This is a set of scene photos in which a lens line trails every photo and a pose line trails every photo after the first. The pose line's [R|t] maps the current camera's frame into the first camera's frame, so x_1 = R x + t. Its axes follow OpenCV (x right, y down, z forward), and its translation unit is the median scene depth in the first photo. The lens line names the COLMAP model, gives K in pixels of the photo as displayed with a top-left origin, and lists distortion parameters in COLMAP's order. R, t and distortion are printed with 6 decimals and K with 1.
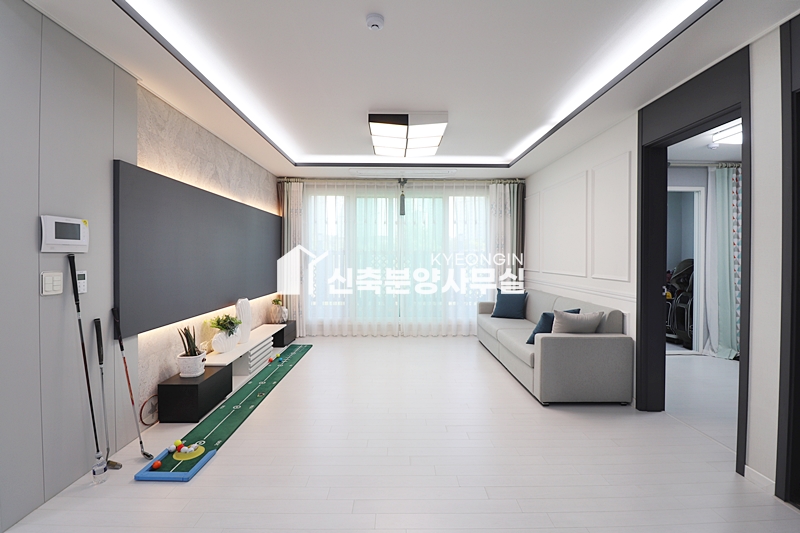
lens RADIAL K [[373.2, 0, 395.6], [0, 373.2, 259.8], [0, 0, 1]] dist [-0.017502, -0.004717]
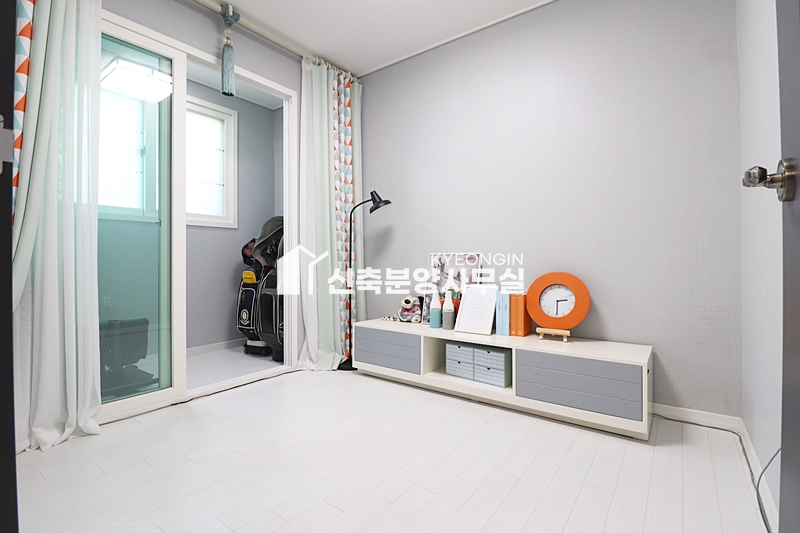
lens RADIAL K [[373.2, 0, 408.5], [0, 373.2, 267.9], [0, 0, 1]] dist [-0.017502, -0.004717]
pose [[0.588341, -0.018368, 0.808404, 0.401902], [0.007659, 0.999824, 0.017143, 0.073359], [-0.808576, -0.003895, 0.588378, 0.438547]]
